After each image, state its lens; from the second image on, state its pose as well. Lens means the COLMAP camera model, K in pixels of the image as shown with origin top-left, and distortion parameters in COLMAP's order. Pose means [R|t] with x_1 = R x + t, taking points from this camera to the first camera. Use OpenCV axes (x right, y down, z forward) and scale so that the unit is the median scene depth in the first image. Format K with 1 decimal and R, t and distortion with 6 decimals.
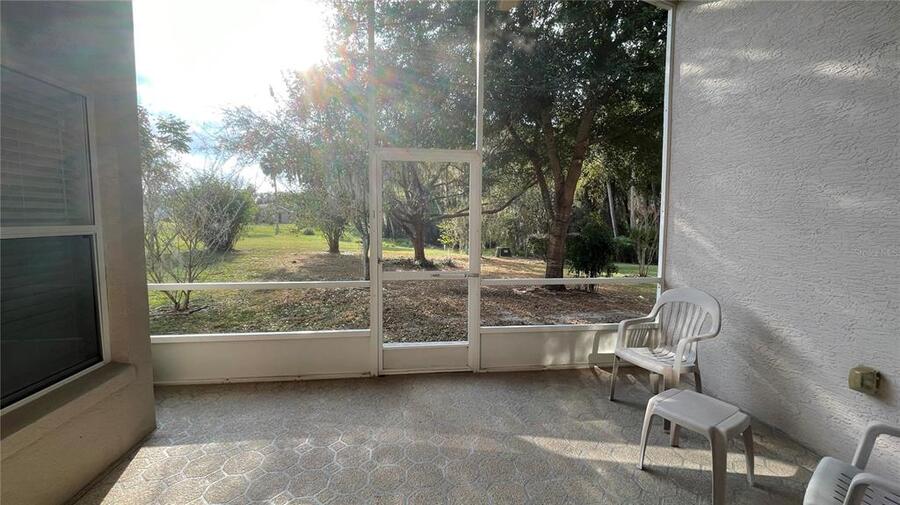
lens RADIAL K [[361.8, 0, 445.9], [0, 361.8, 249.7], [0, 0, 1]] dist [-0.000914, 0.000030]
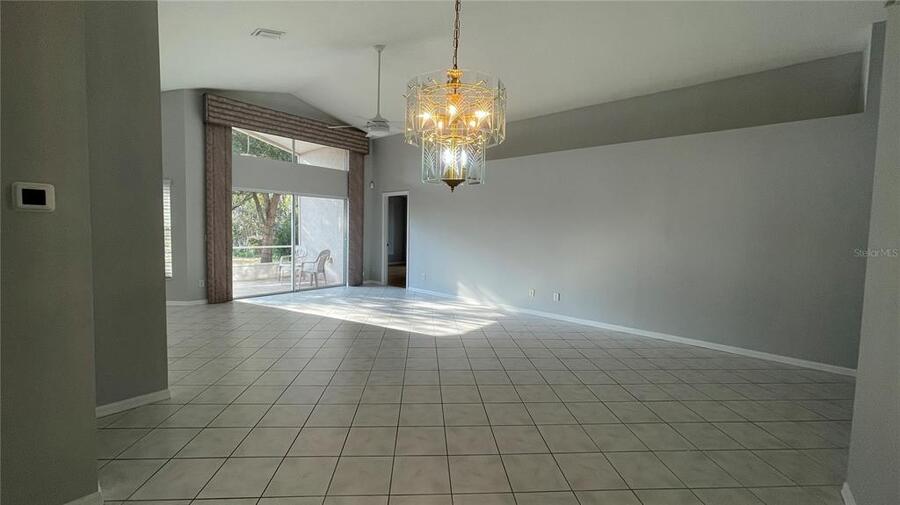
lens RADIAL K [[361.8, 0, 445.9], [0, 361.8, 249.7], [0, 0, 1]] dist [-0.000914, 0.000030]
pose [[0.748102, -0.032527, 0.662786, -0.106049], [0.040802, 0.999163, 0.002981, 0.034819], [-0.662328, 0.024813, 0.748803, -0.450531]]
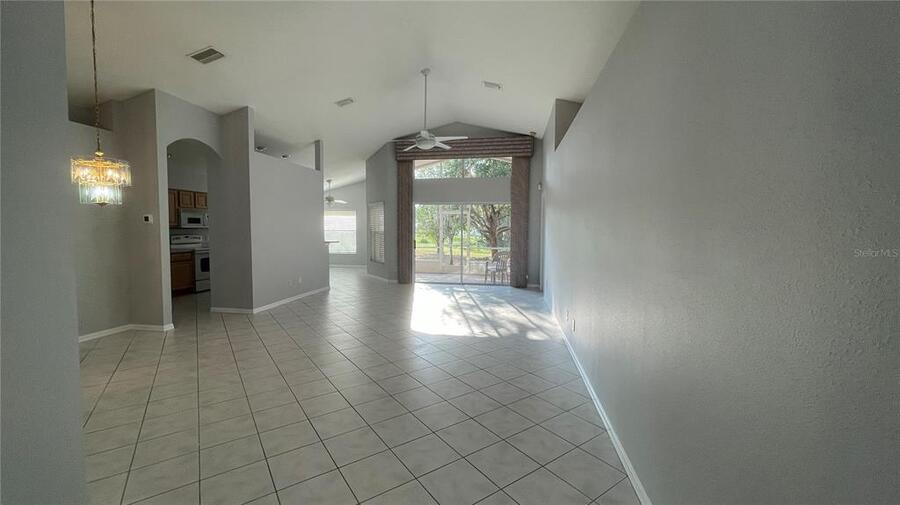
lens RADIAL K [[361.8, 0, 445.9], [0, 361.8, 249.7], [0, 0, 1]] dist [-0.000914, 0.000030]
pose [[0.954601, 0.011829, -0.297652, 0.200412], [-0.020941, 0.999404, -0.027444, 0.044690], [0.297150, 0.032431, 0.954280, -0.515434]]
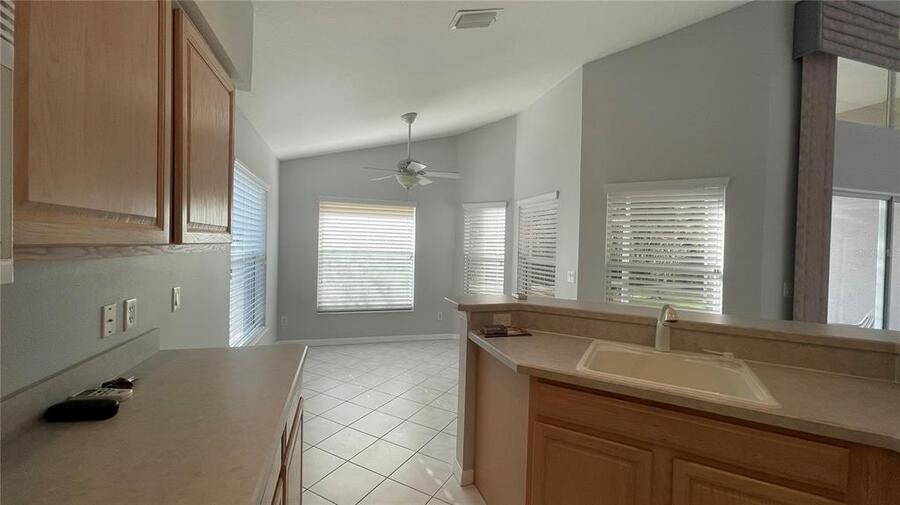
lens RADIAL K [[365.2, 0, 446.4], [0, 365.2, 249.4], [0, 0, 1]] dist [-0.003671, -0.000189]
pose [[0.989121, 0.011544, 0.146653, -0.247177], [-0.001848, 0.997813, -0.066077, 0.004236], [-0.147095, 0.065087, 0.986979, -0.154878]]
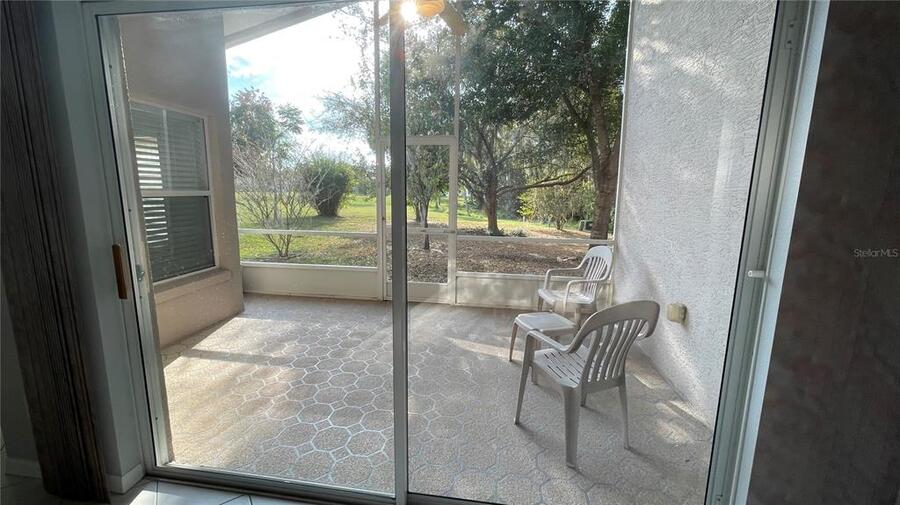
lens RADIAL K [[361.8, 0, 445.9], [0, 361.8, 249.7], [0, 0, 1]] dist [-0.000914, 0.000030]
pose [[0.963810, 0.048060, -0.262222, 0.087285], [-0.027856, 0.996387, 0.080229, 0.006606], [0.265131, -0.070021, 0.961667, -0.059076]]
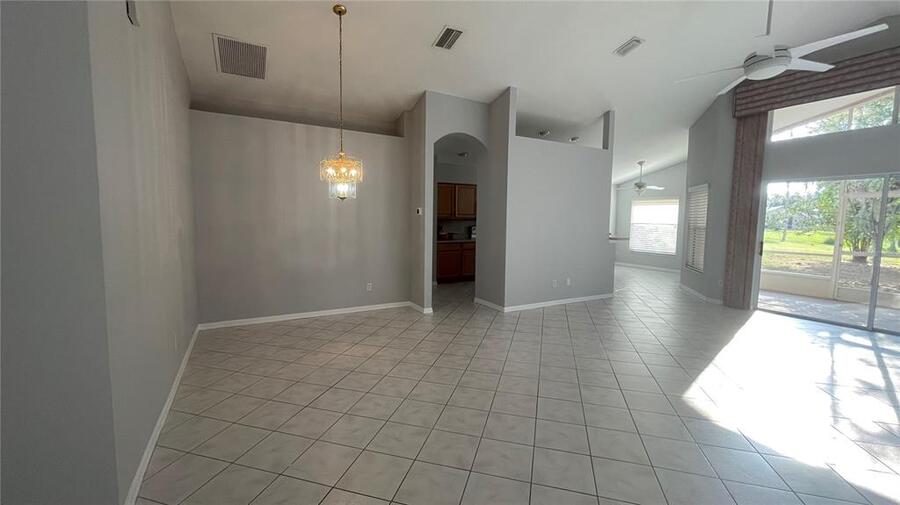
lens RADIAL K [[361.8, 0, 445.9], [0, 361.8, 249.7], [0, 0, 1]] dist [-0.000914, 0.000030]
pose [[0.373426, 0.075890, -0.924551, 0.197078], [-0.088179, 0.995039, 0.046060, 0.033902], [0.923460, 0.064326, 0.378265, -0.406220]]
